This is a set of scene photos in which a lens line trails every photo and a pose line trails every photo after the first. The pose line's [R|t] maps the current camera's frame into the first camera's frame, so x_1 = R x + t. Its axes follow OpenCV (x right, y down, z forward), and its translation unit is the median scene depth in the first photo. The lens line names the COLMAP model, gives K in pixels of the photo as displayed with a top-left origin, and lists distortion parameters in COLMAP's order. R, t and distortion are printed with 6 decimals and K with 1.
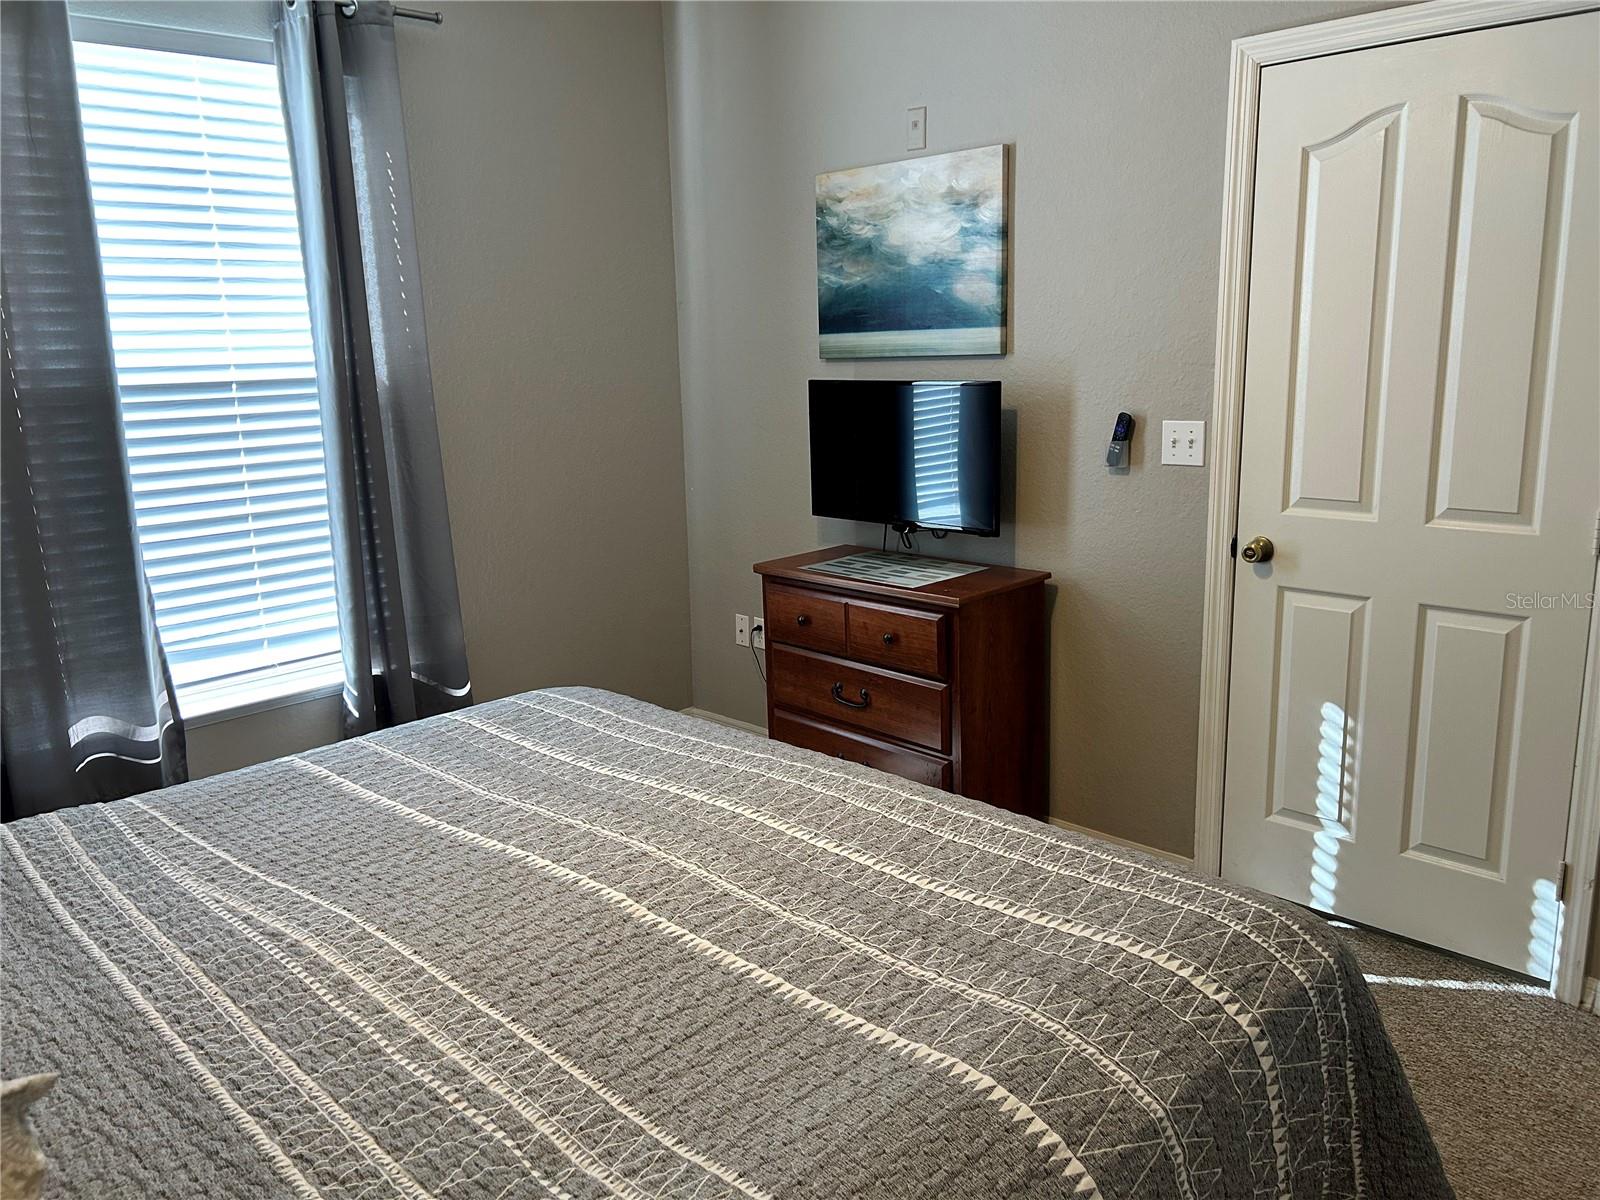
lens RADIAL K [[1201.5, 0, 798.8], [0, 1201.5, 594.6], [0, 0, 1]] dist [0.027735, -0.010562]
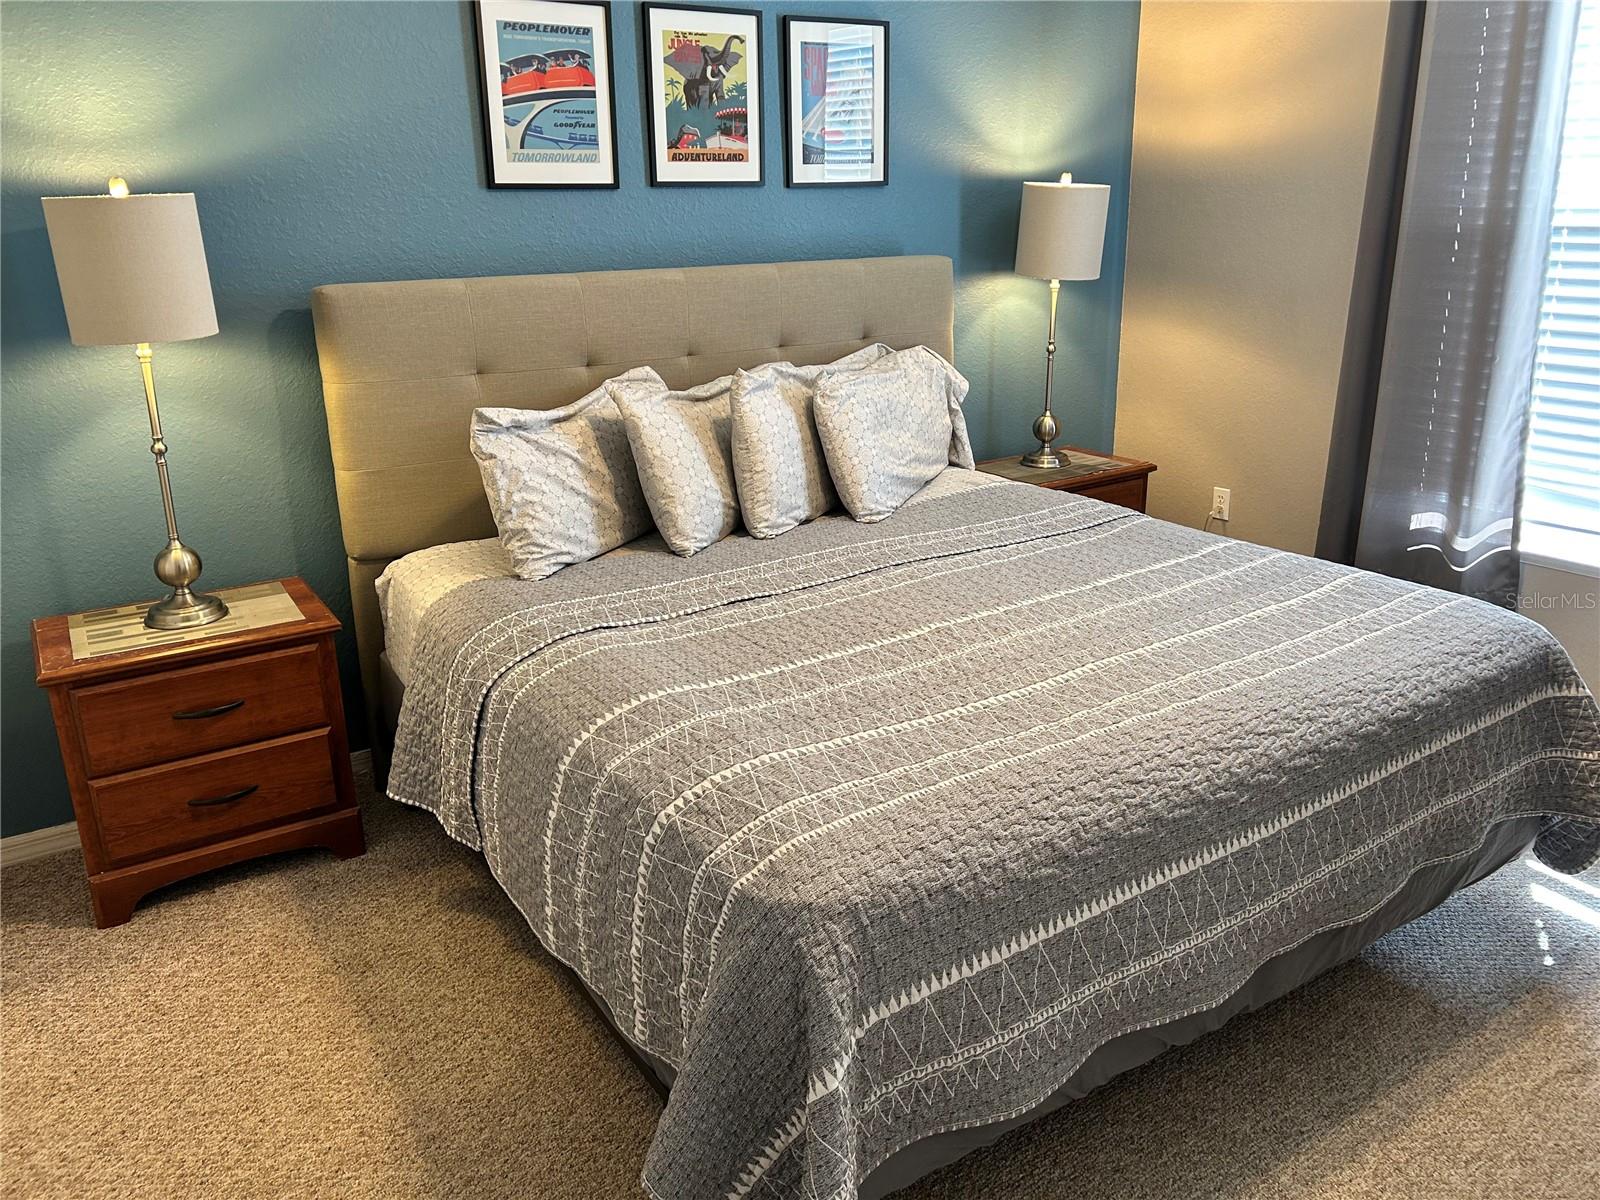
lens RADIAL K [[1201.5, 0, 794.3], [0, 1201.5, 600.0], [0, 0, 1]] dist [0.027735, -0.010562]
pose [[-0.212168, 0.339290, -0.916443, 0.793349], [-0.177221, 0.908885, 0.377520, -0.188677], [0.961030, 0.242510, -0.132707, 0.699586]]
